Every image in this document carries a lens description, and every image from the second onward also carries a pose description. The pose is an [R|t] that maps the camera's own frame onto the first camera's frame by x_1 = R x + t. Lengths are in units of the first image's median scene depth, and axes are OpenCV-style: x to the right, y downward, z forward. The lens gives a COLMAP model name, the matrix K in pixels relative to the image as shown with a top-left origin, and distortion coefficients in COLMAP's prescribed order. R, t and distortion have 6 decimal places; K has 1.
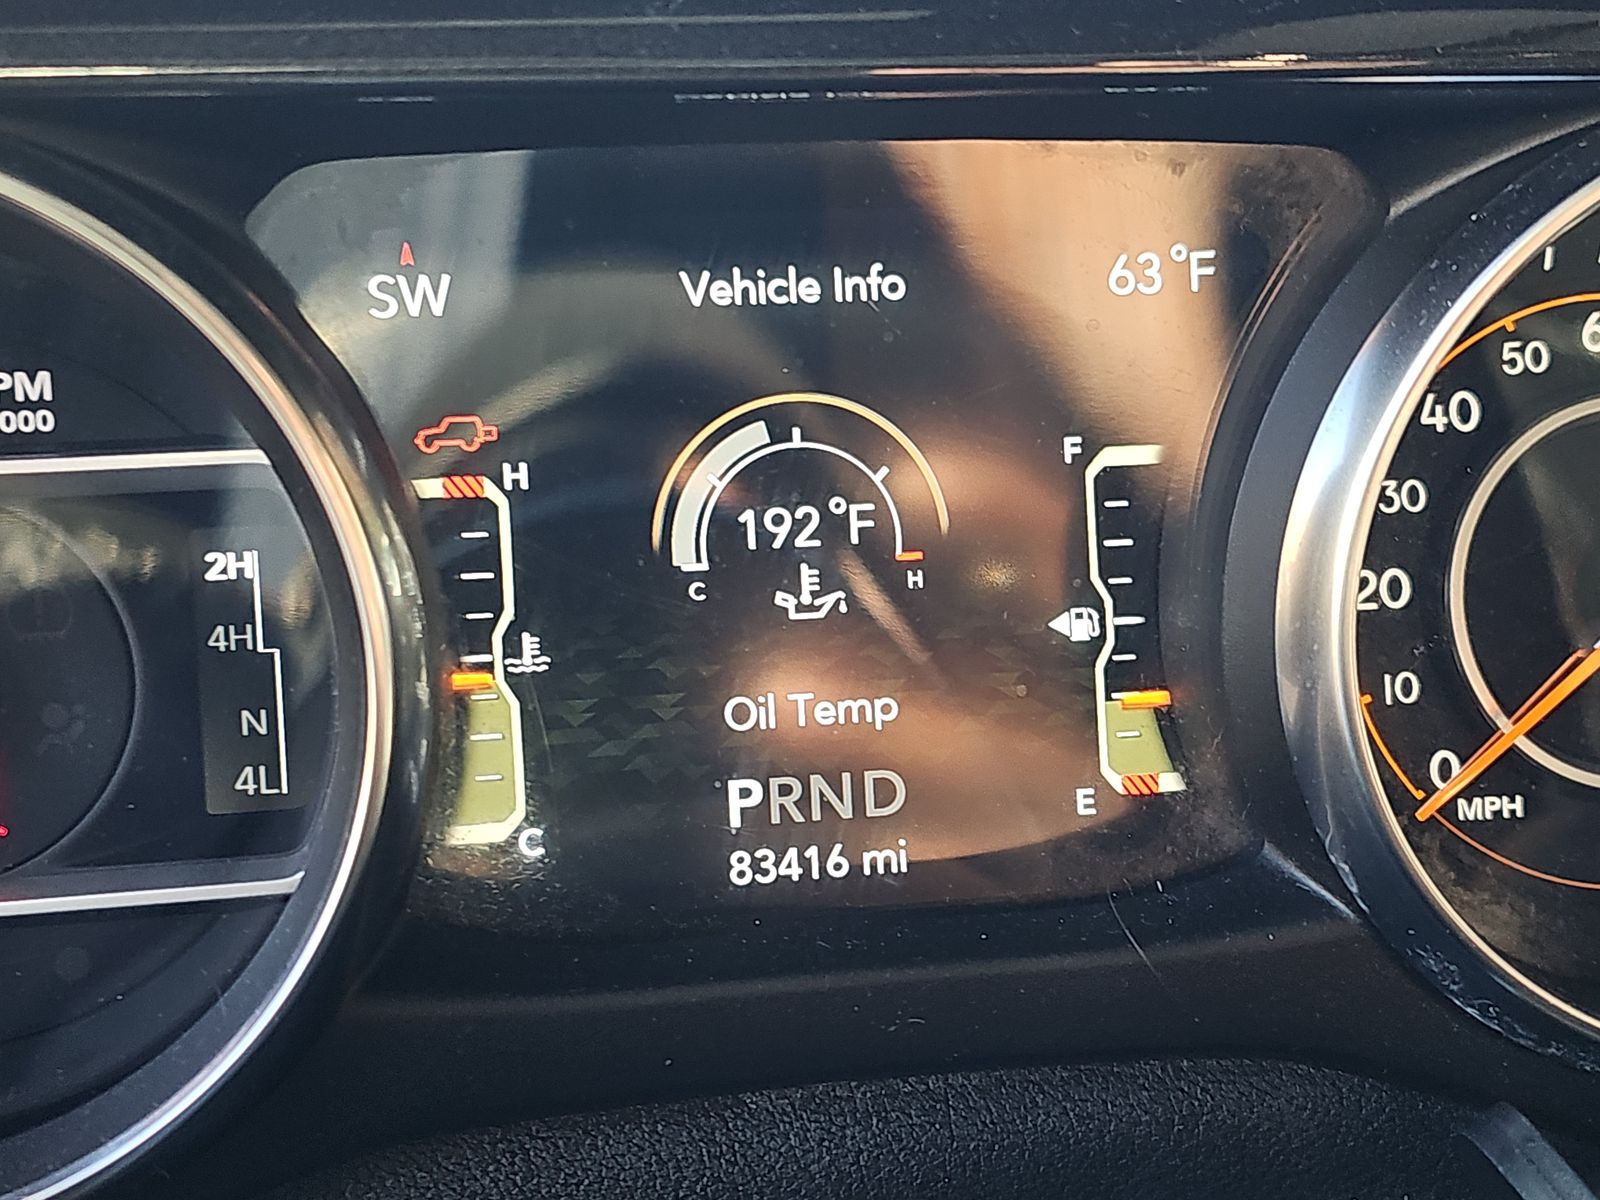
lens RADIAL K [[1078.4, 0, 799.9], [0, 1078.4, 596.2], [0, 0, 1]] dist [-0.043602, -0.001193]
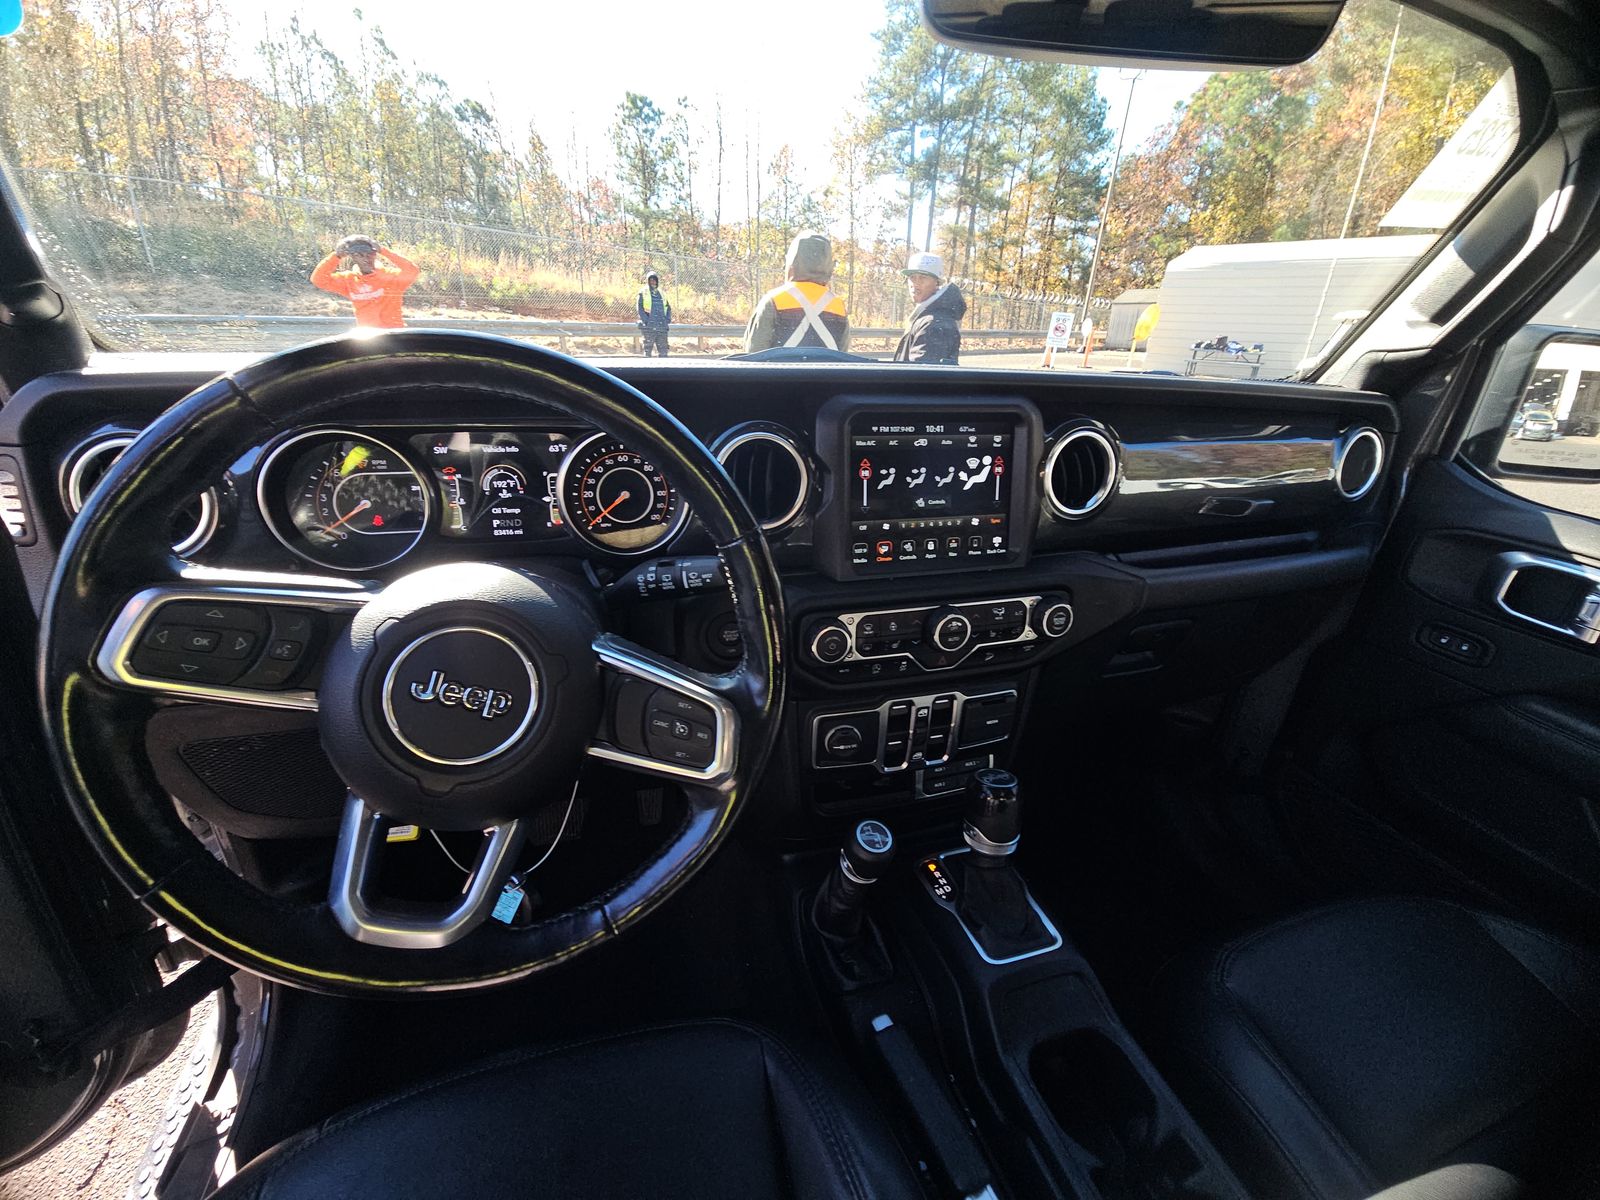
lens RADIAL K [[648.8, 0, 792.9], [0, 648.8, 605.1], [0, 0, 1]] dist [0.006647, -0.006747]
pose [[0.978821, -0.021077, 0.203631, 0.990537], [-0.000494, 0.994440, 0.105308, 0.278229], [-0.204718, -0.103178, 0.973368, -3.660310]]
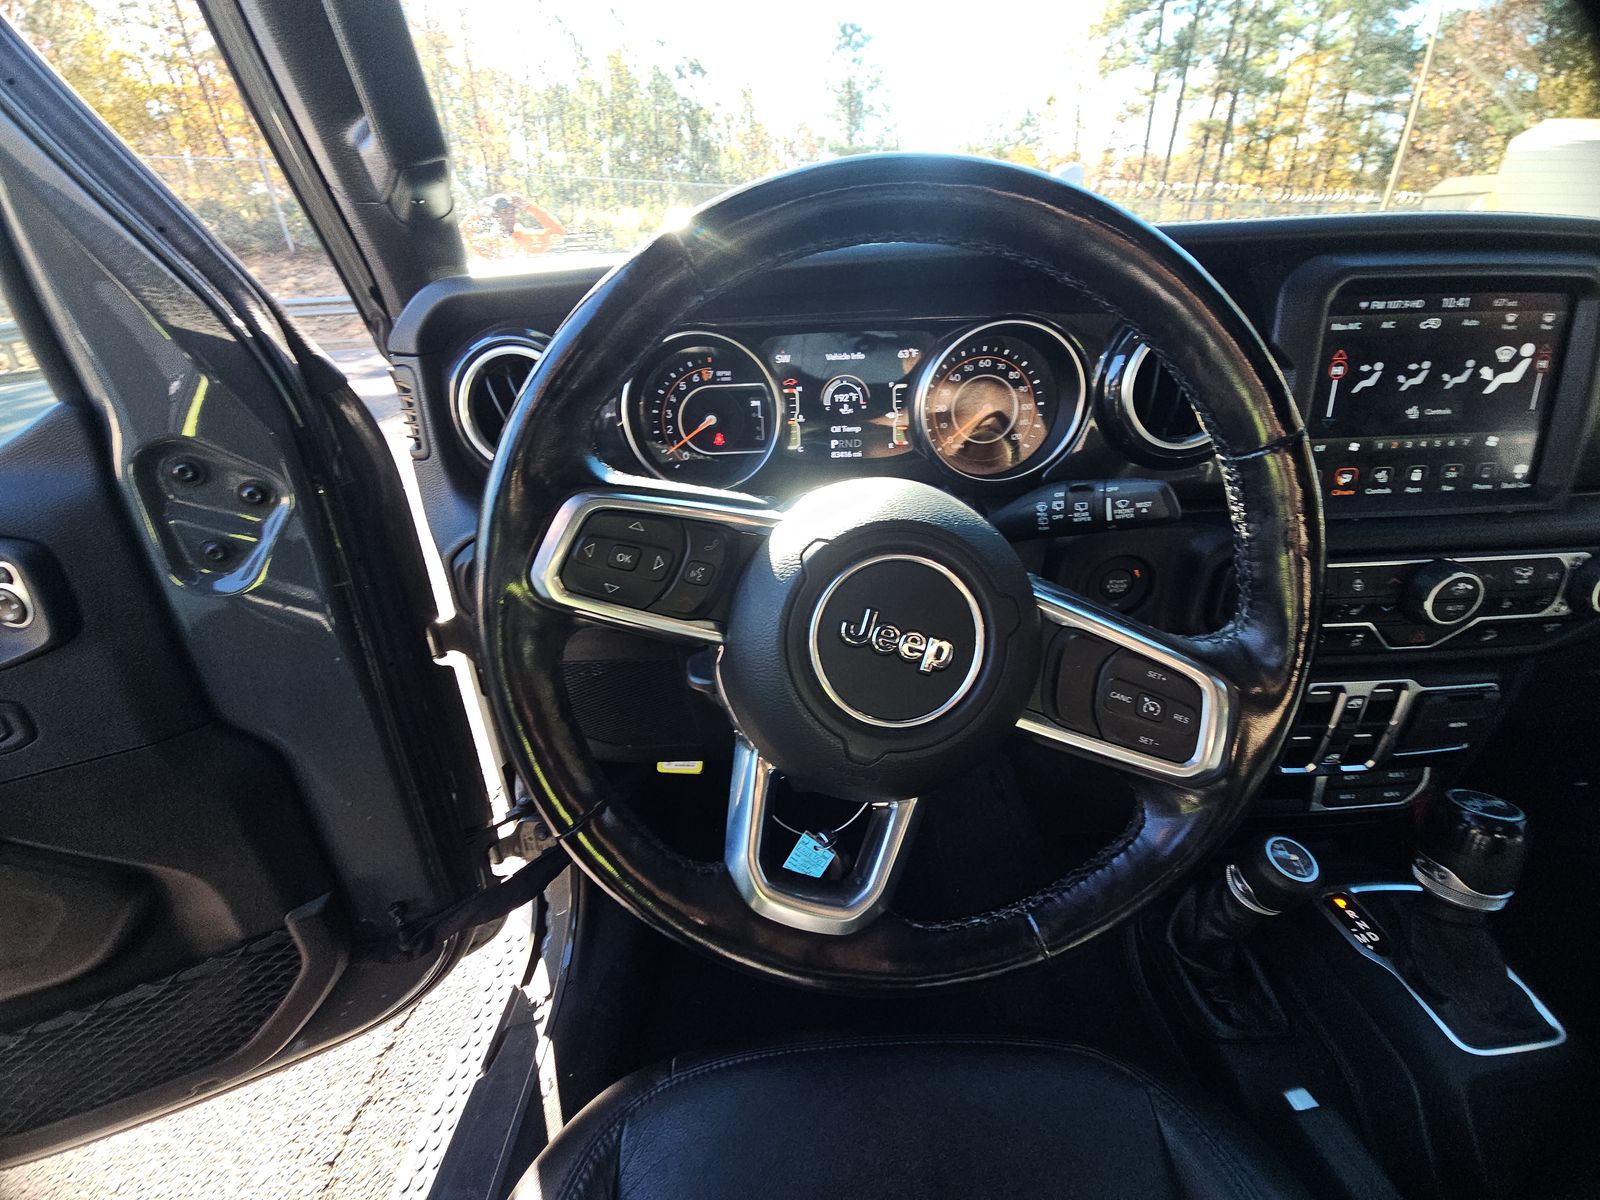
lens RADIAL K [[648.8, 0, 793.1], [0, 648.8, 602.3], [0, 0, 1]] dist [0.006647, -0.006747]
pose [[0.997234, 0.024747, -0.070082, -0.006055], [-0.012049, 0.984297, 0.176109, 0.438786], [0.073340, -0.174778, 0.981873, -2.882463]]
